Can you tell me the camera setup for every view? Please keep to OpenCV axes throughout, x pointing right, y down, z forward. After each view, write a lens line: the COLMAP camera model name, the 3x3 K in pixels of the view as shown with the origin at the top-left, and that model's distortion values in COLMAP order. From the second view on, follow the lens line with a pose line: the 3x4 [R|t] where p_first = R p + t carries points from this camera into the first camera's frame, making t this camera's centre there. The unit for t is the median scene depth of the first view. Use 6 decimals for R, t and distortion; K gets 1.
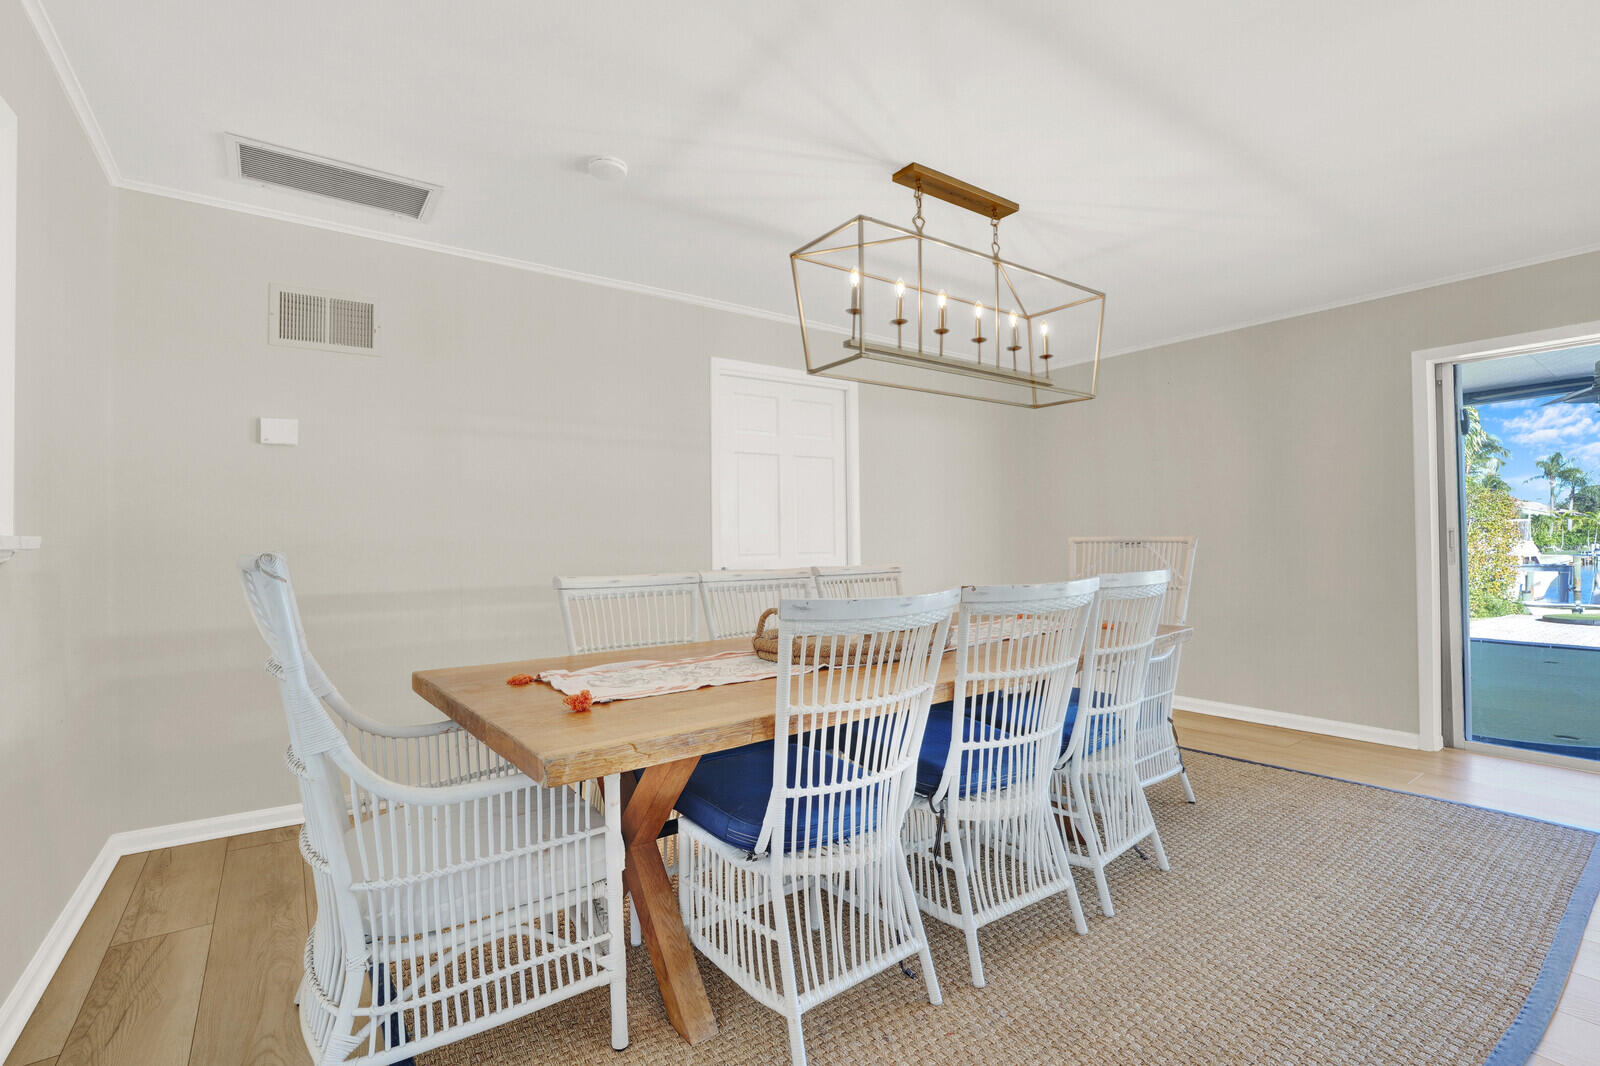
lens RADIAL K [[748.8, 0, 787.7], [0, 748.8, 527.9], [0, 0, 1]] dist [-0.069643, 0.029138]
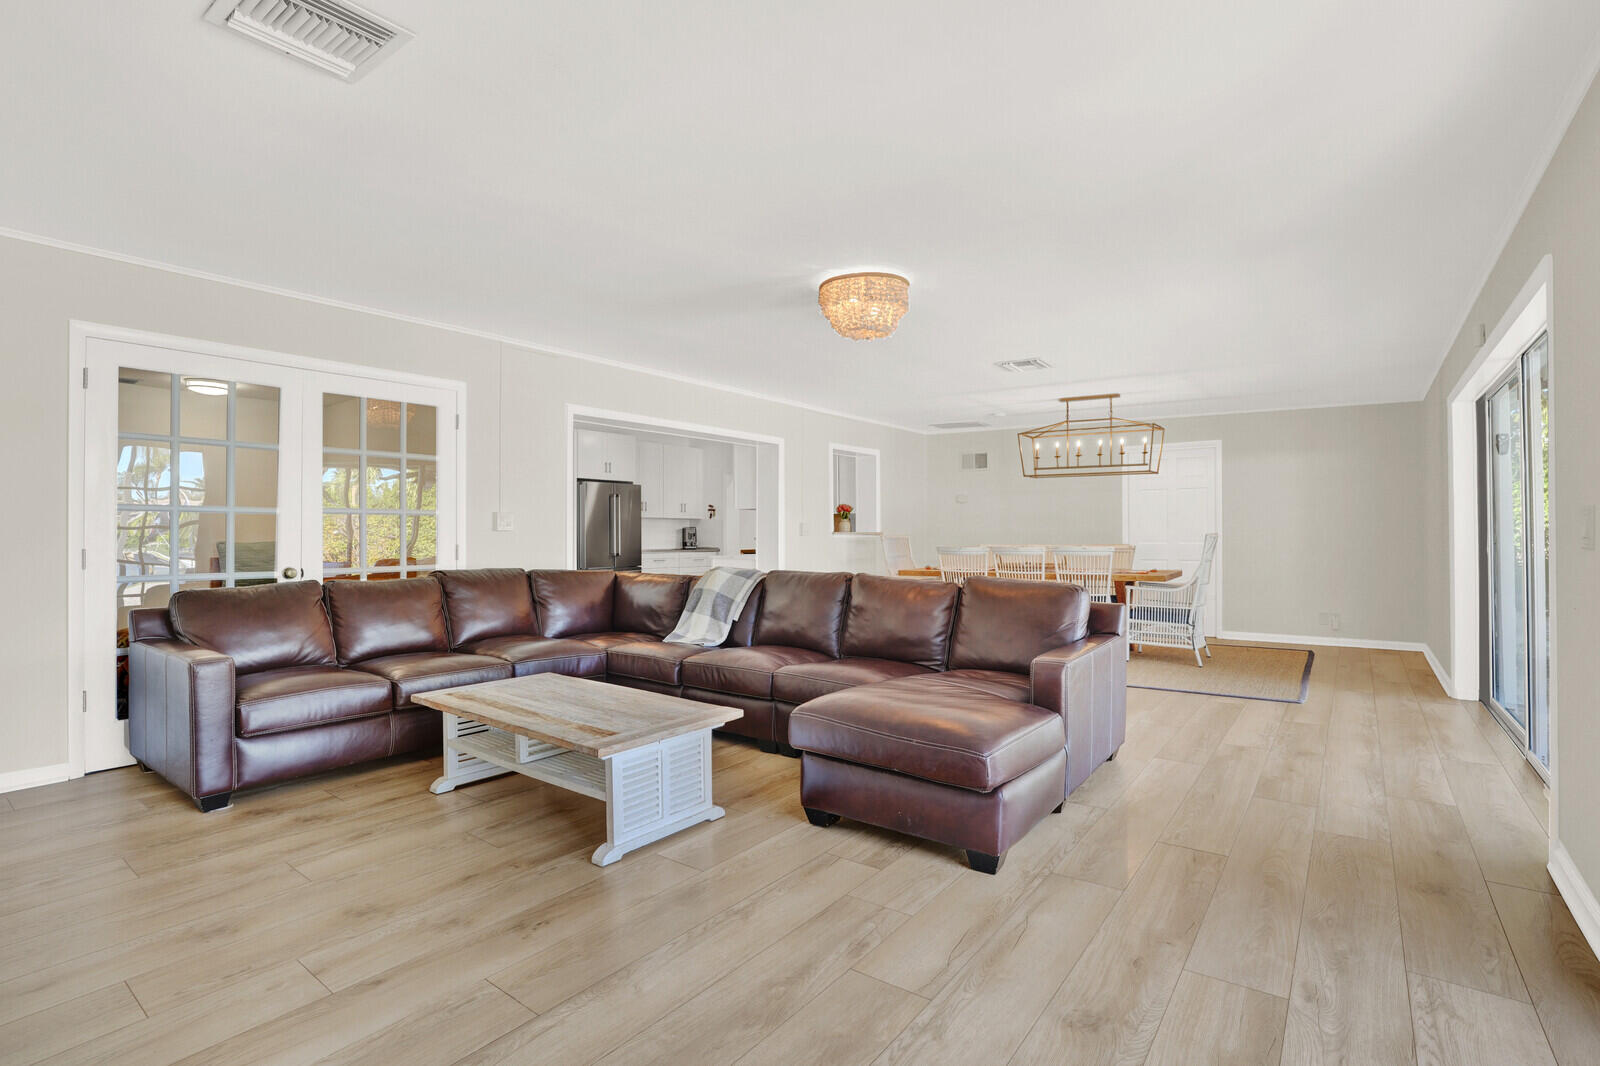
lens RADIAL K [[748.8, 0, 787.7], [0, 748.8, 527.9], [0, 0, 1]] dist [-0.069643, 0.029138]
pose [[0.318874, 0.005076, -0.947783, 2.190073], [0.016232, 0.999810, 0.010815, -0.049553], [0.947658, -0.018833, 0.318731, -0.757225]]
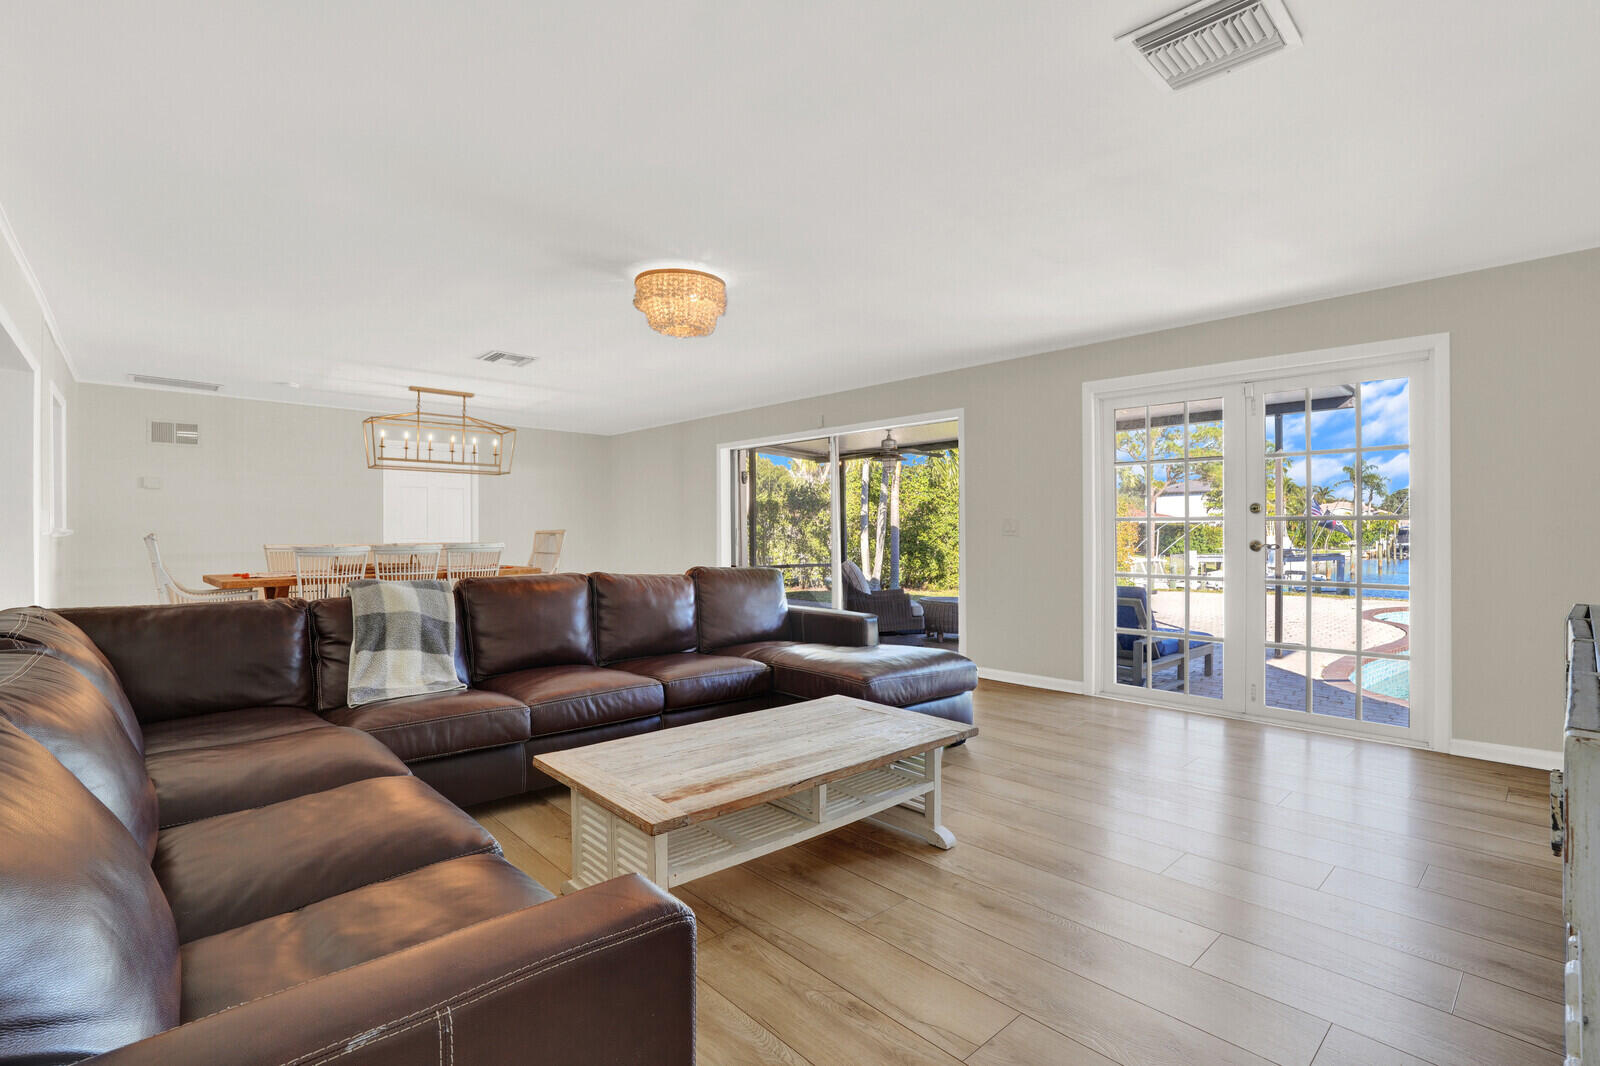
lens RADIAL K [[748.8, 0, 787.7], [0, 748.8, 527.9], [0, 0, 1]] dist [-0.069643, 0.029138]
pose [[0.991945, 0.011463, 0.126147, 1.022594], [-0.013678, 0.999767, 0.016709, -0.050846], [-0.125926, -0.018300, 0.991871, -1.537523]]
